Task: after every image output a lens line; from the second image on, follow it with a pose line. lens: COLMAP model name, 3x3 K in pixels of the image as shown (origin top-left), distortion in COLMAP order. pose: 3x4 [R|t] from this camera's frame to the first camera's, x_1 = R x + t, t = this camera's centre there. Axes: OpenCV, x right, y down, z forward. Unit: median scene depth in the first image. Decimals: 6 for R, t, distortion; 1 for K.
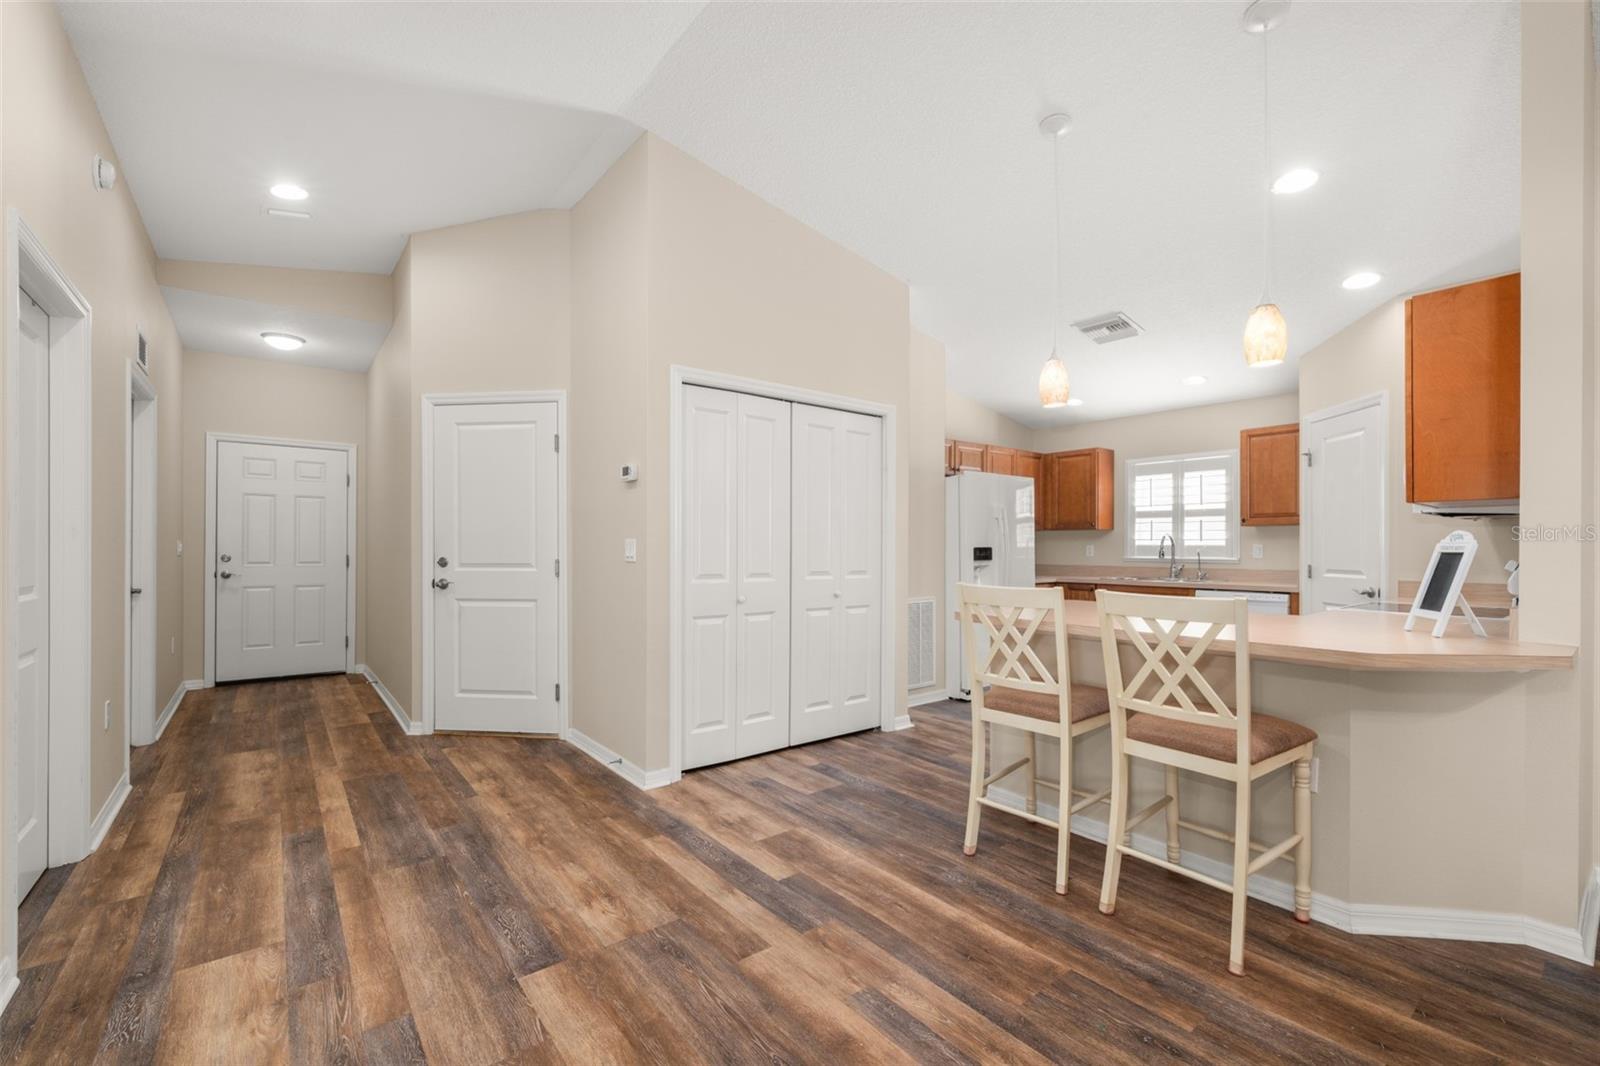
lens RADIAL K [[663.7, 0, 796.3], [0, 663.7, 543.8], [0, 0, 1]] dist [0.000459, -0.000041]
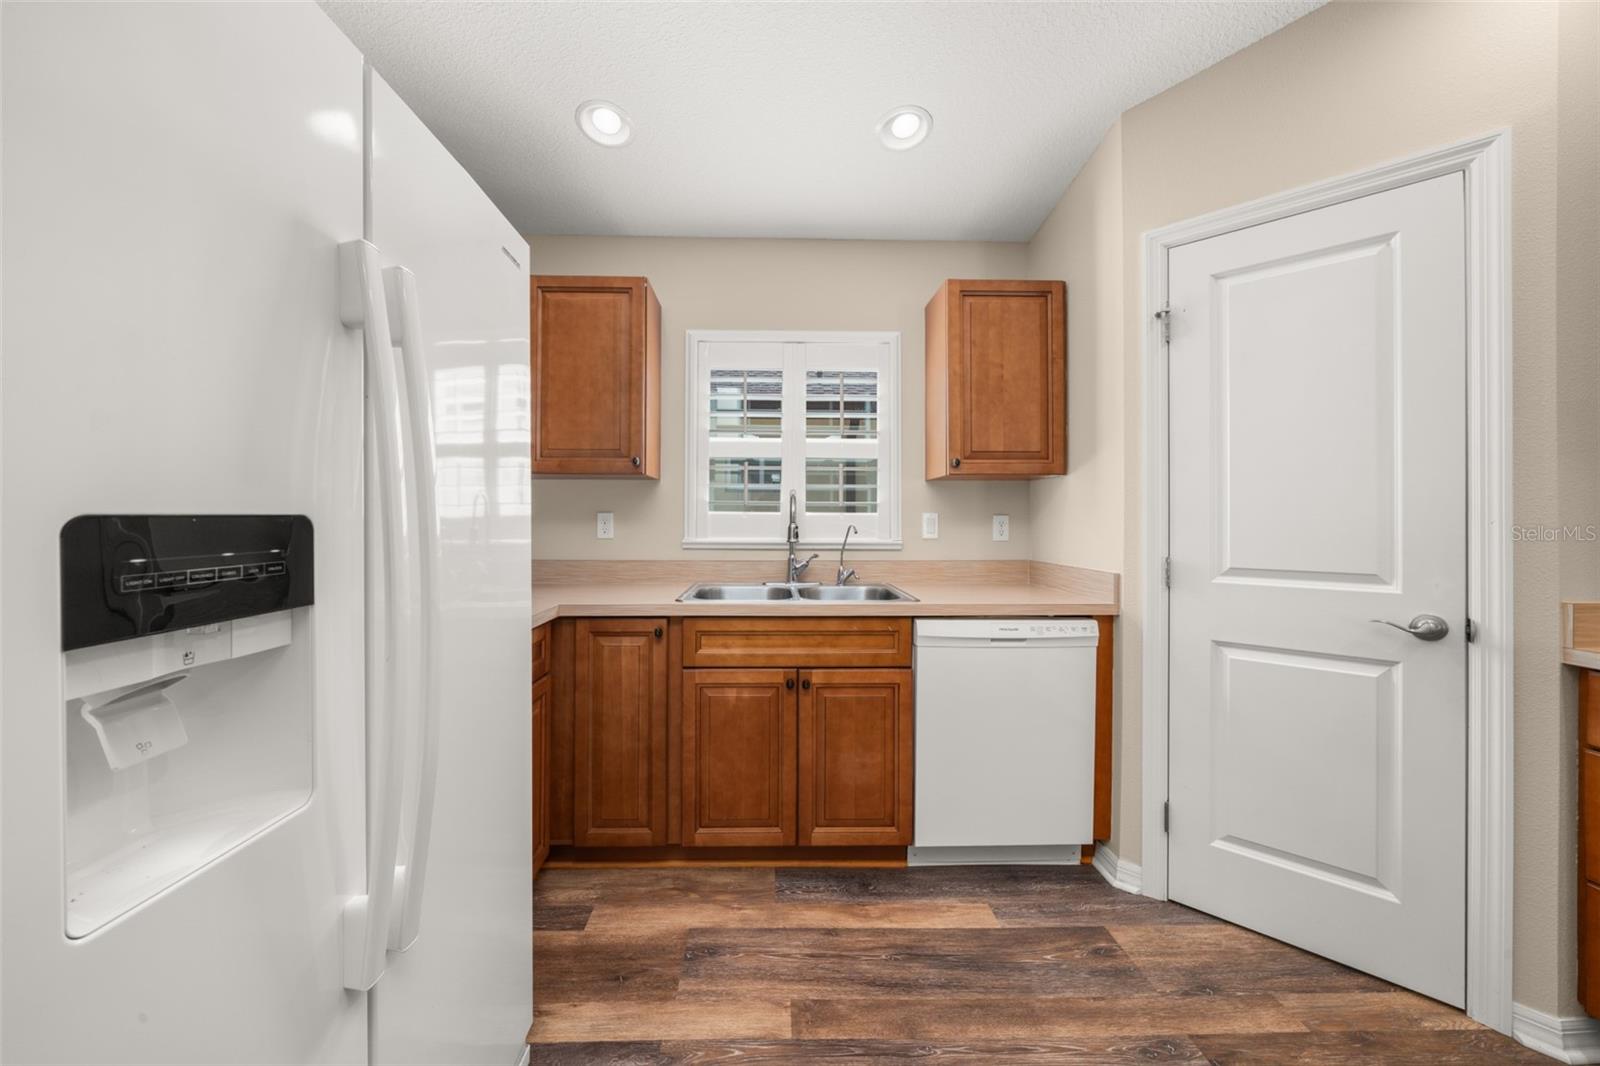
lens RADIAL K [[585.5, 0, 778.8], [0, 585.5, 512.6], [0, 0, 1]] dist [-0.000099, -0.000026]
pose [[0.607946, 0.009086, 0.793927, 0.347660], [-0.006298, 0.999958, -0.006621, 0.006397], [-0.793954, -0.000975, 0.607977, 1.151051]]
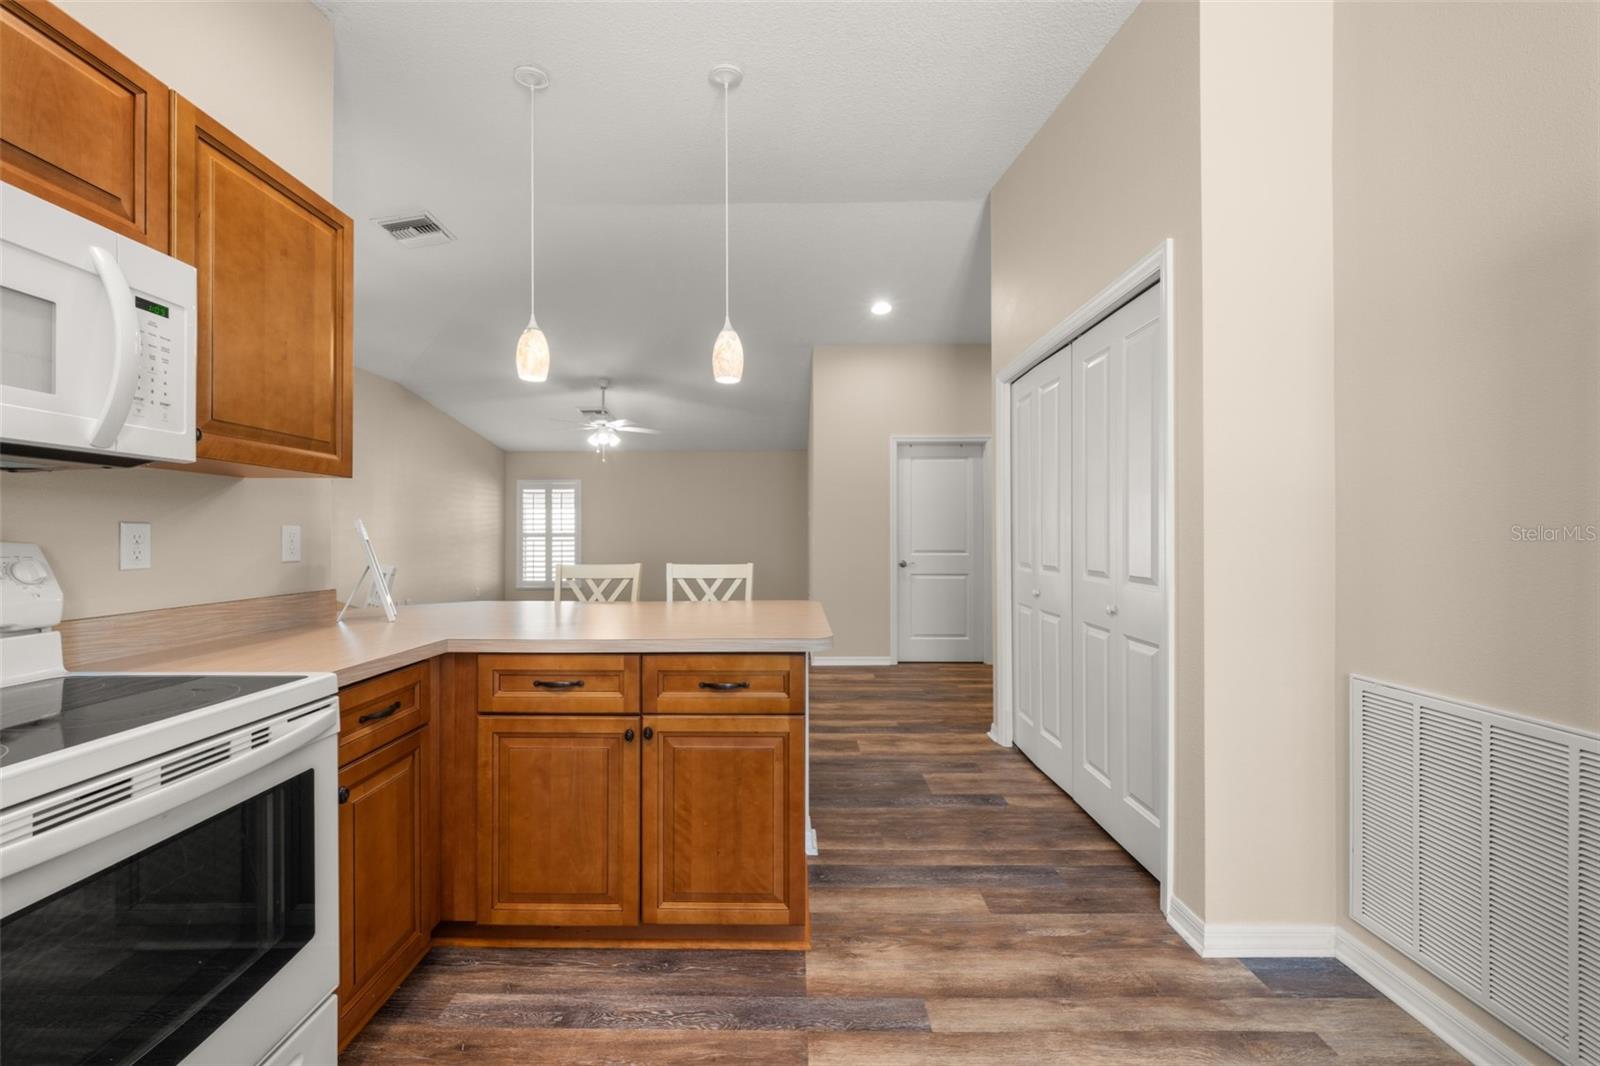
lens RADIAL K [[610.6, 0, 798.4], [0, 610.6, 544.7], [0, 0, 1]] dist [0.008008, -0.000005]
pose [[-0.615593, 0.003075, -0.788058, 0.736303], [0.001184, 0.999995, 0.002978, 0.011618], [0.788064, 0.000900, -0.615593, 1.185336]]
